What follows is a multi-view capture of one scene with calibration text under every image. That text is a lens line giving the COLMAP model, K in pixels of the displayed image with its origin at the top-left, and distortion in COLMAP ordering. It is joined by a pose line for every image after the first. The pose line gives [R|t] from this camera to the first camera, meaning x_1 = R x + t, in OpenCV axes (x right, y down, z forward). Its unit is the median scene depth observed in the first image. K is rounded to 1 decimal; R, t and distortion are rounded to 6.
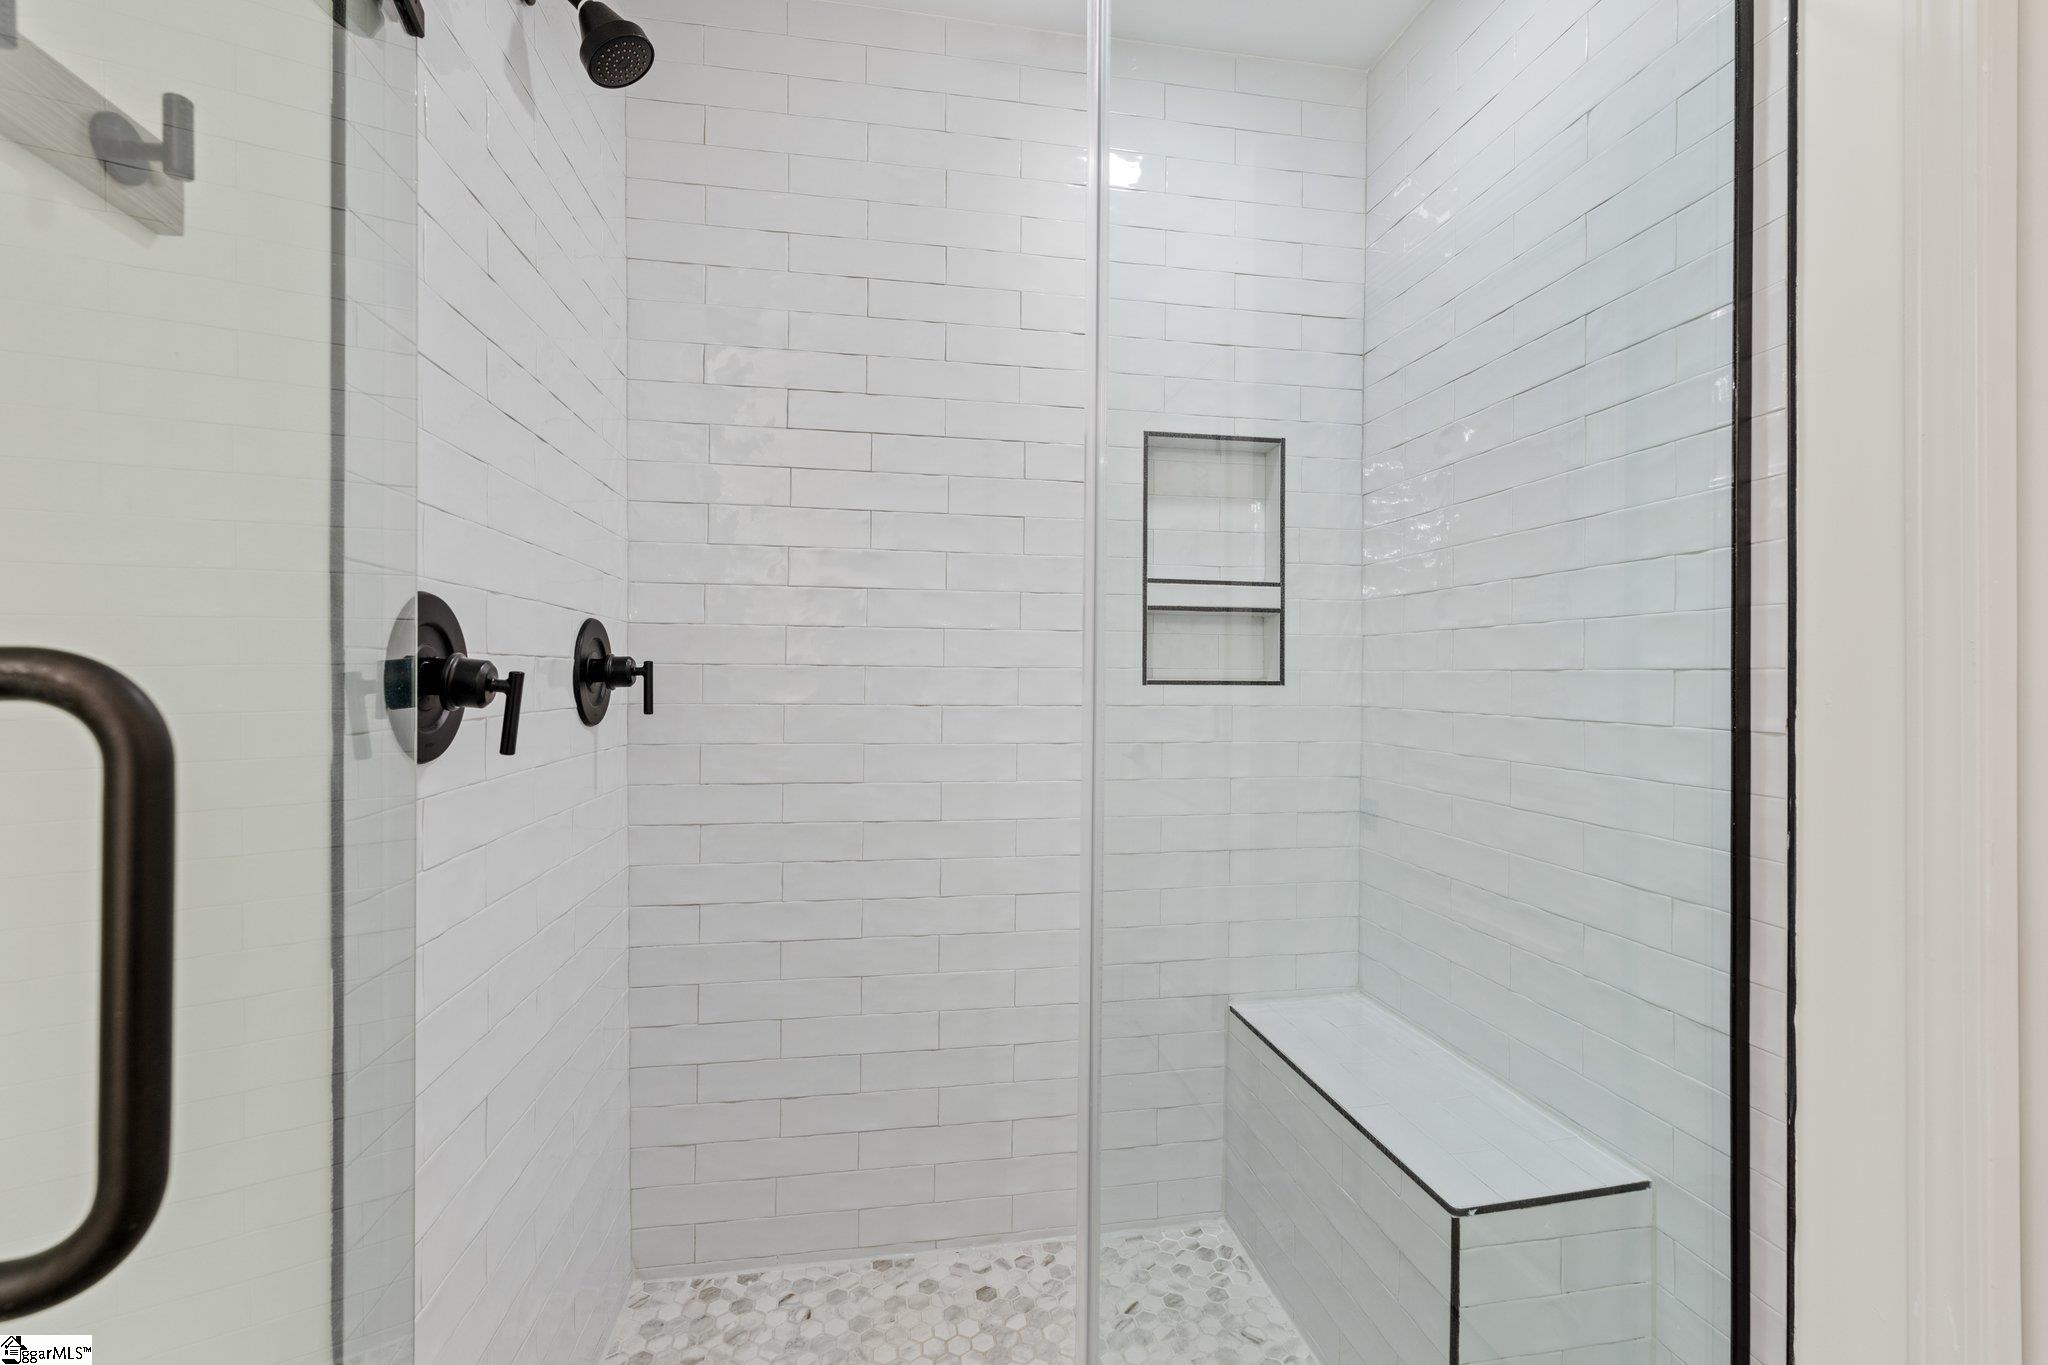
lens RADIAL K [[899.2, 0, 1022.1], [0, 899.2, 678.9], [0, 0, 1]] dist [0.000053, 0.000348]
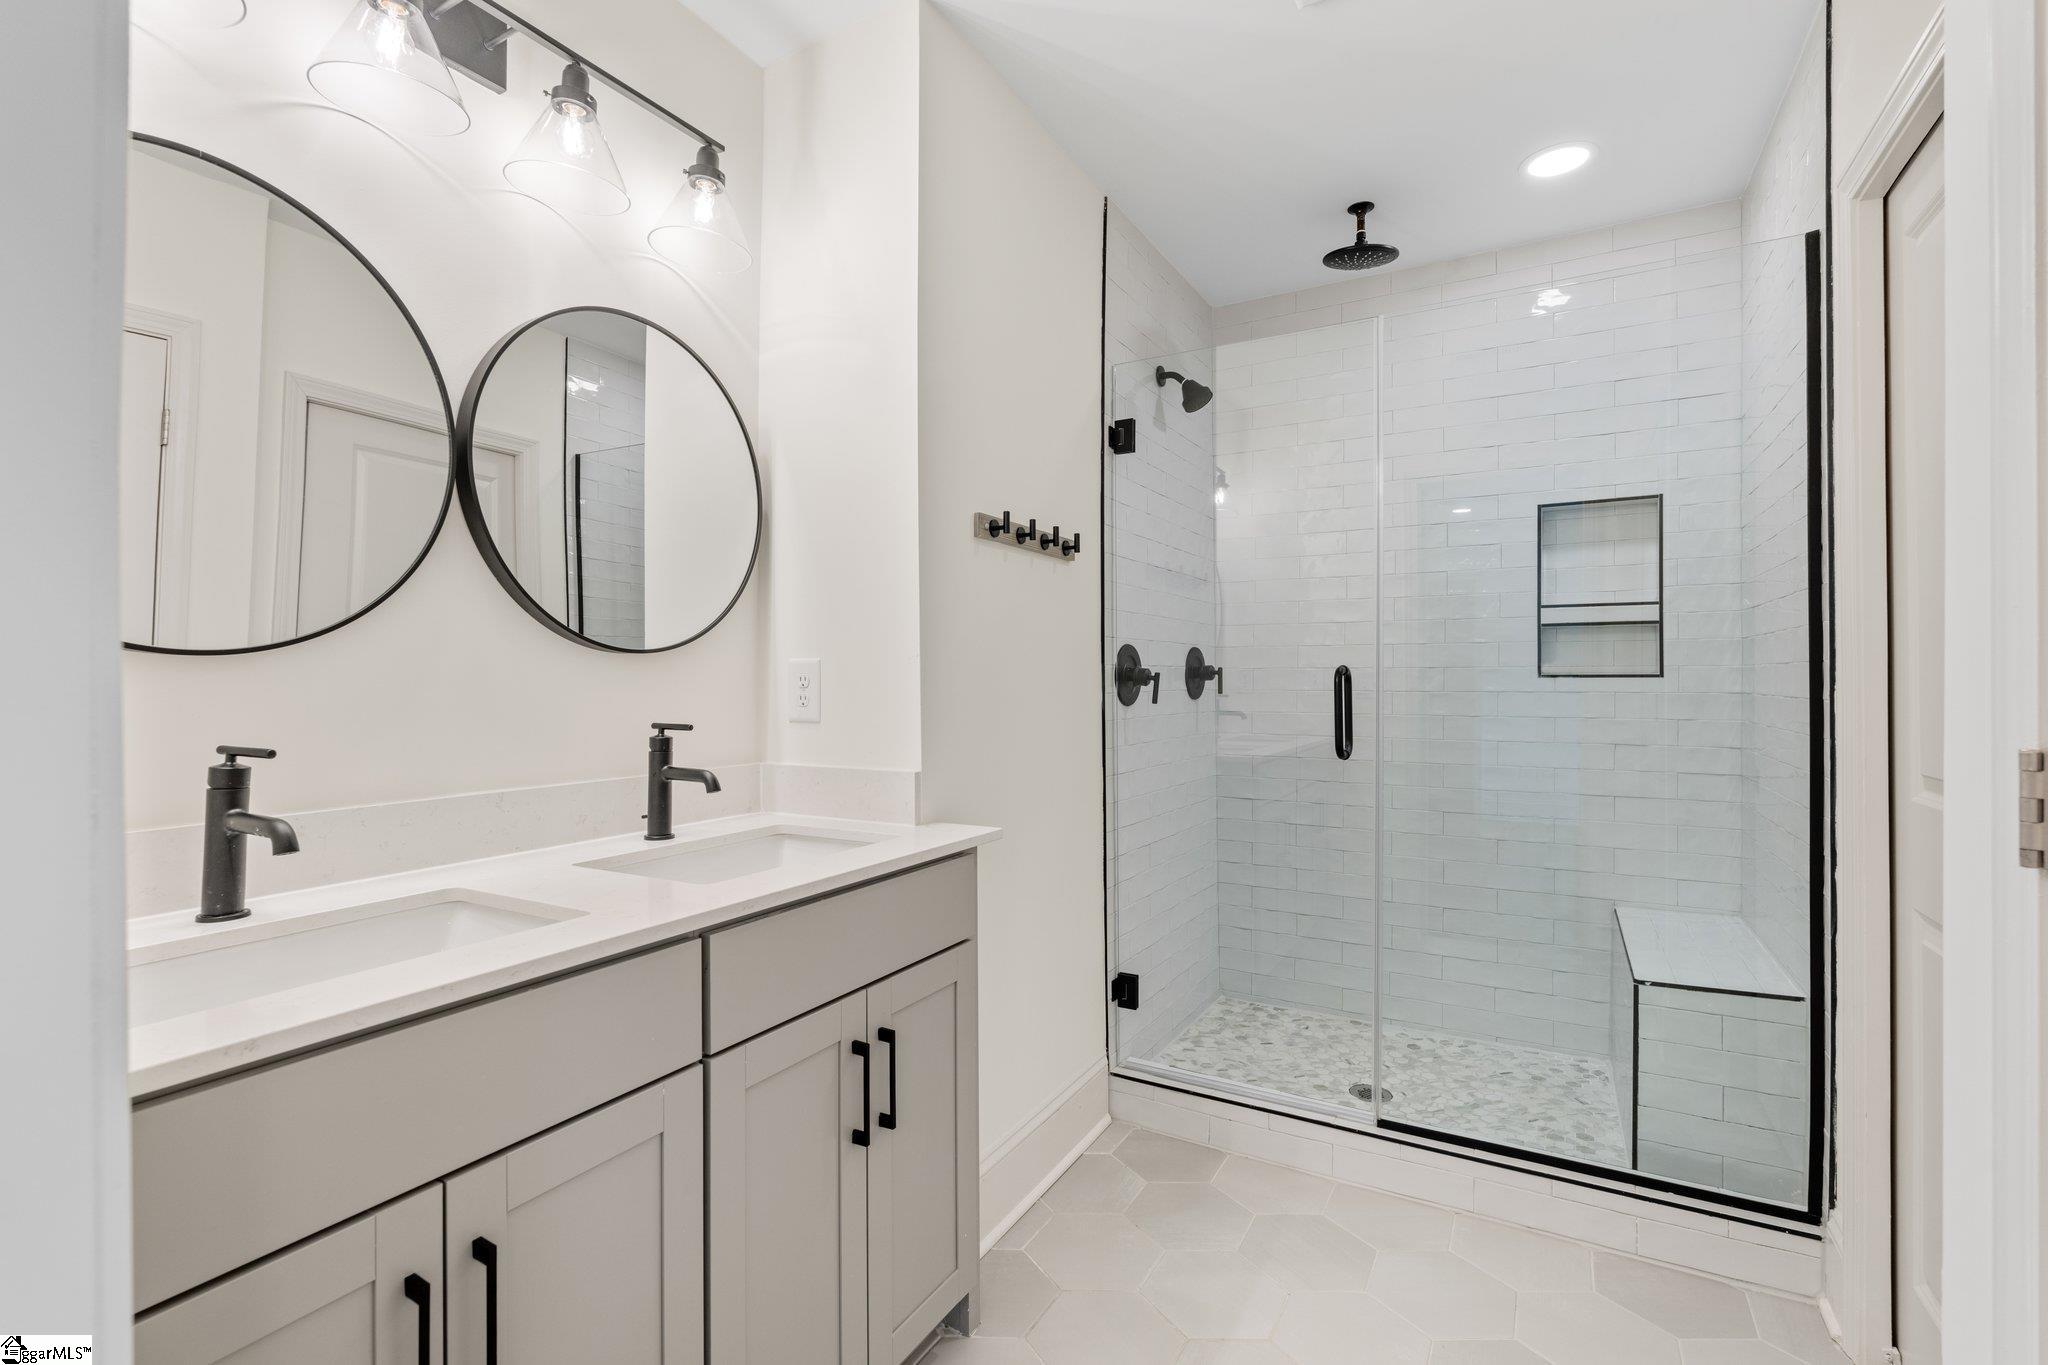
lens RADIAL K [[939.9, 0, 1024.0], [0, 939.9, 682.5], [0, 0, 1]] dist [0.000614, -0.000075]
pose [[0.767686, -0.008138, -0.640774, 0.513666], [0.004448, 0.999963, -0.007371, 0.023771], [0.640810, 0.002808, 0.767694, -0.773179]]
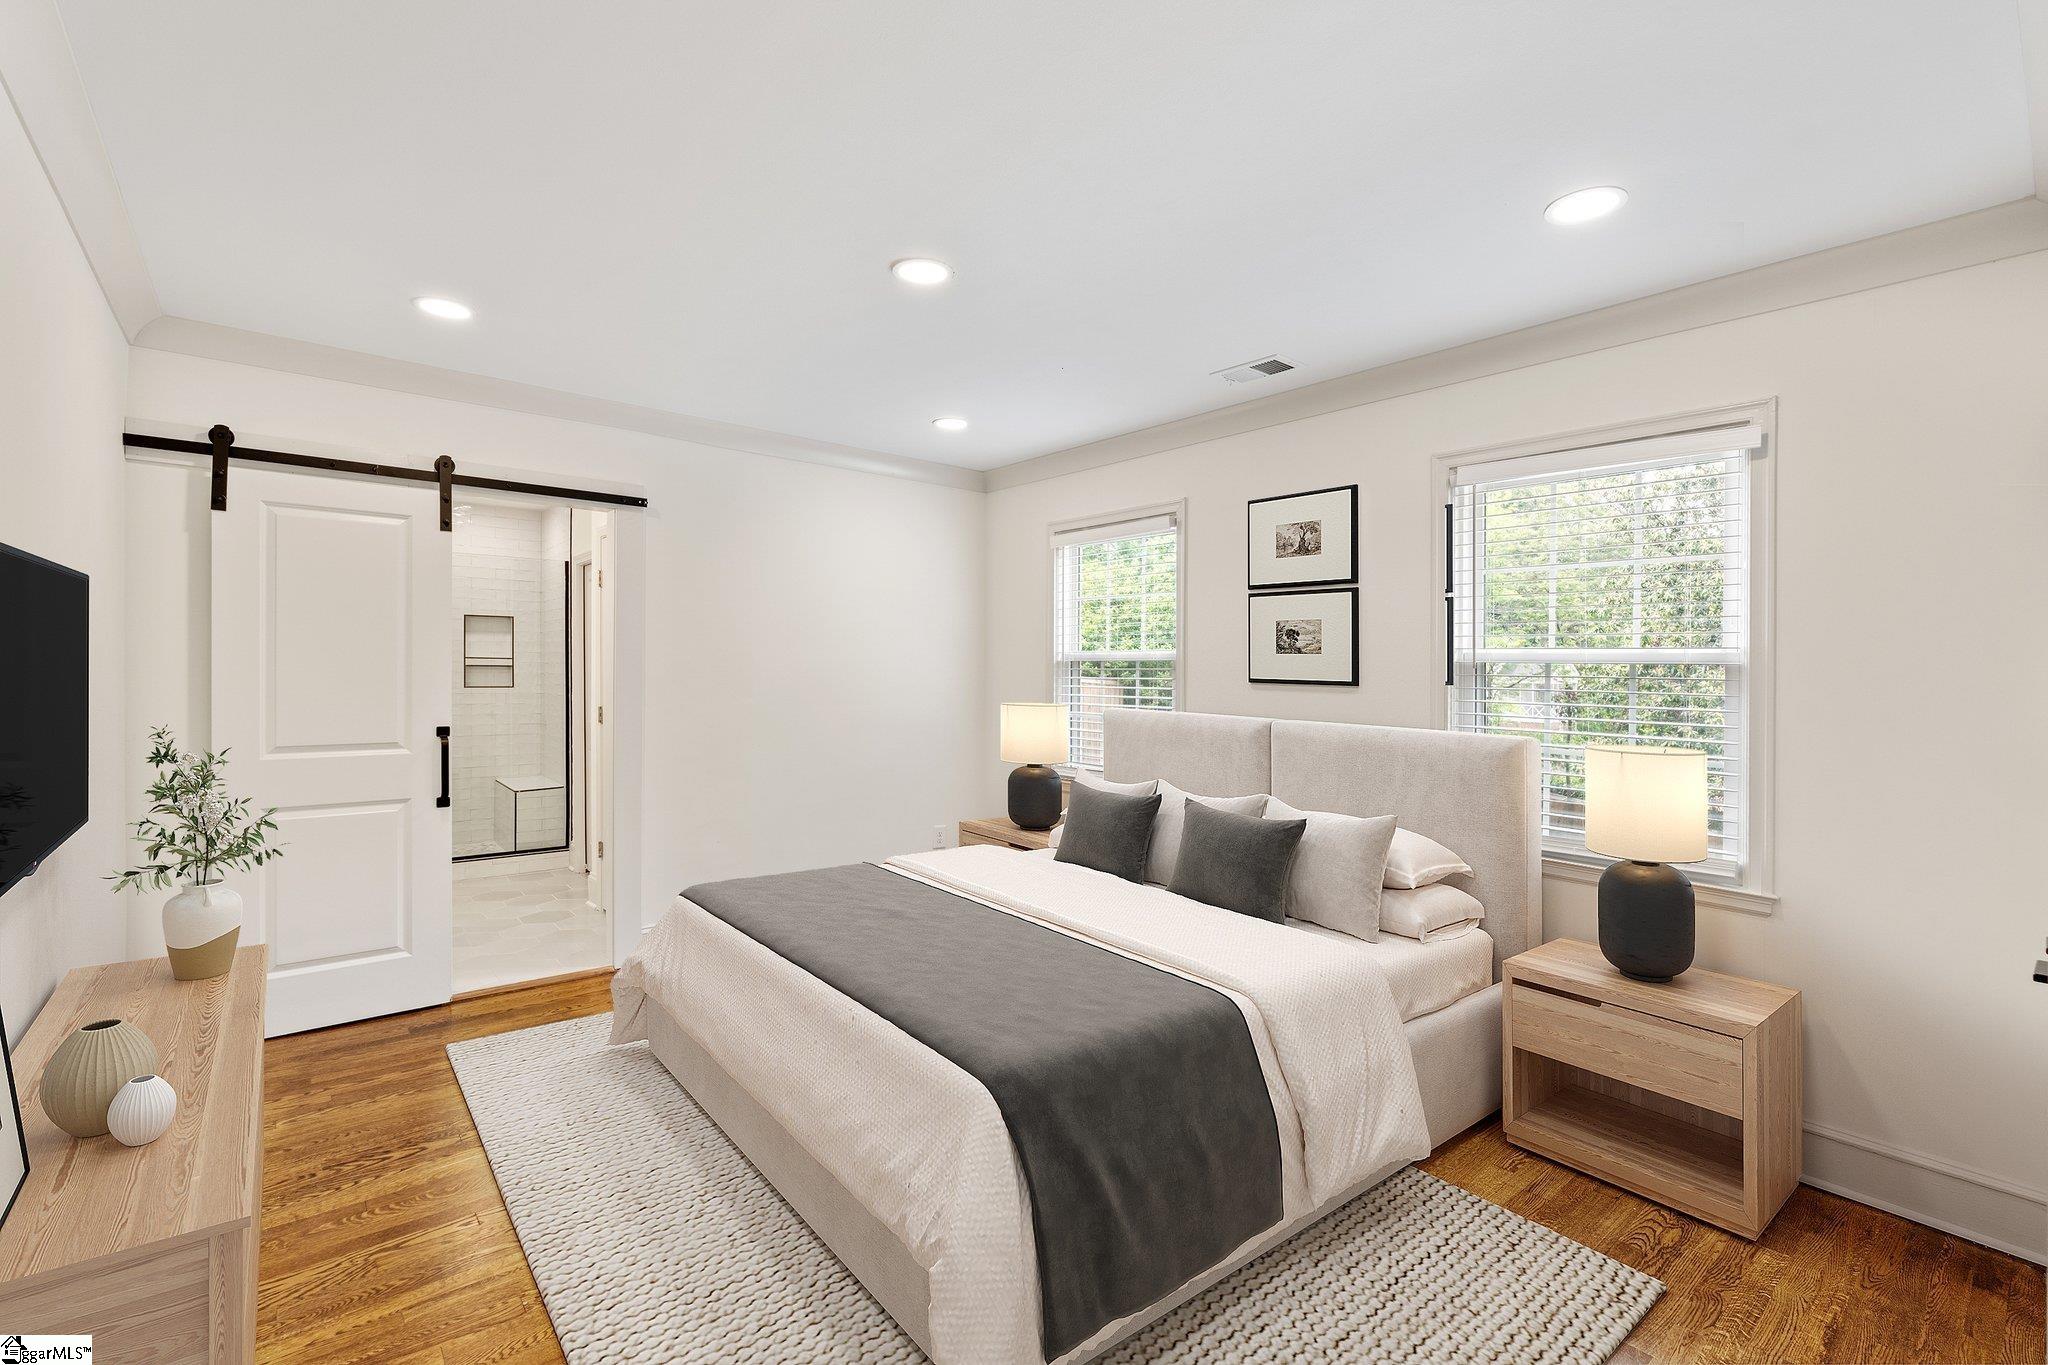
lens RADIAL K [[899.2, 0, 1022.1], [0, 899.2, 678.9], [0, 0, 1]] dist [0.000053, 0.000348]
pose [[0.879731, -0.005771, 0.475436, 0.408161], [0.002132, 0.999964, 0.008193, -0.056831], [-0.475467, -0.006194, 0.879712, -3.365987]]
